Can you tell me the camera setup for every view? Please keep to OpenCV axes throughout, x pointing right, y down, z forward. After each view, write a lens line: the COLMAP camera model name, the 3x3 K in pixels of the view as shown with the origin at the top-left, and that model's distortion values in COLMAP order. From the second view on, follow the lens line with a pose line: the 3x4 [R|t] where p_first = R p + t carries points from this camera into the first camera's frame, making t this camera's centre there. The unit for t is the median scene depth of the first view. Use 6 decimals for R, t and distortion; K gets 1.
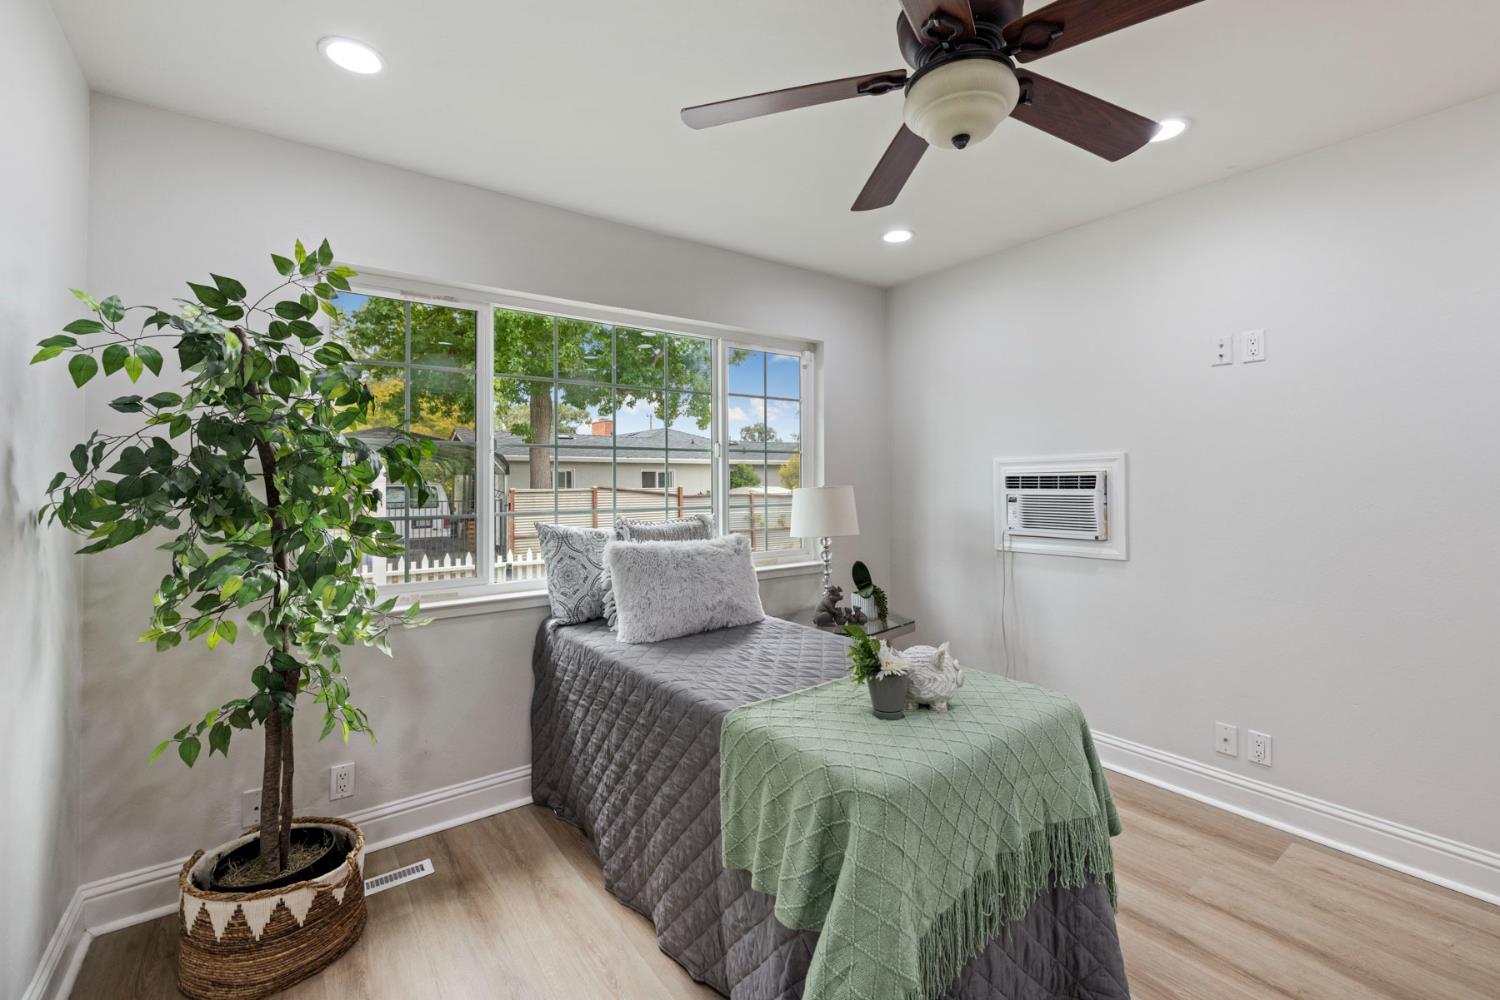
lens RADIAL K [[633.2, 0, 754.5], [0, 633.2, 483.2], [0, 0, 1]] dist [0.000626, -0.000019]
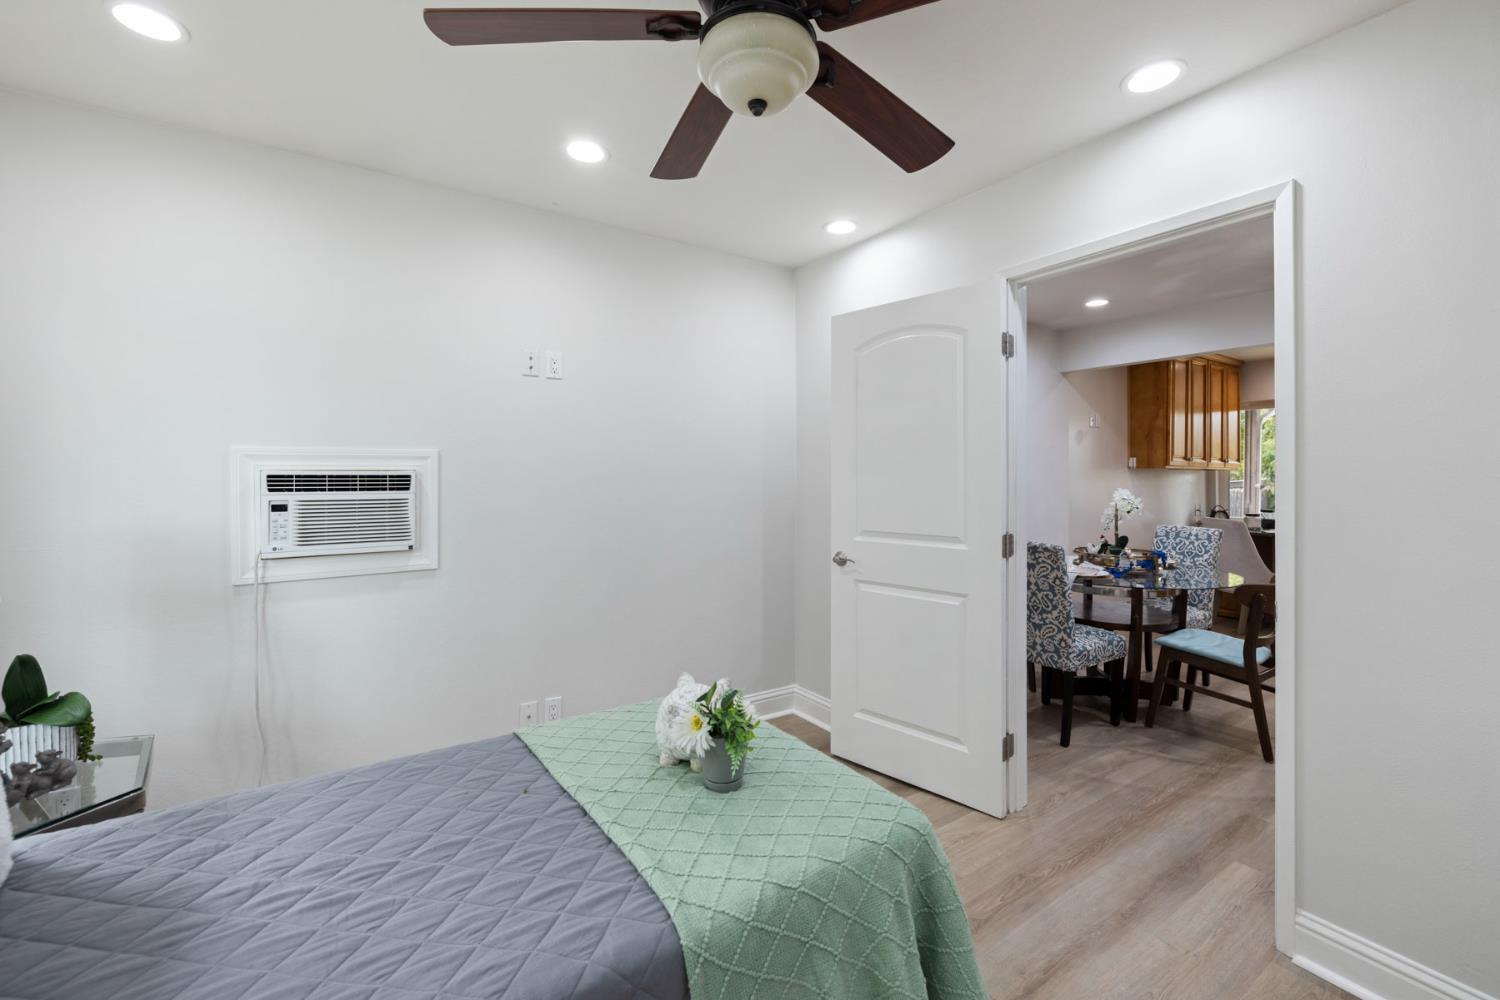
lens RADIAL K [[633.2, 0, 754.5], [0, 633.2, 483.2], [0, 0, 1]] dist [0.000626, -0.000019]
pose [[0.030493, 0.000770, 0.999535, -0.303706], [0.001674, 0.999998, -0.000821, 0.000628], [-0.999534, 0.001698, 0.030491, 0.508252]]
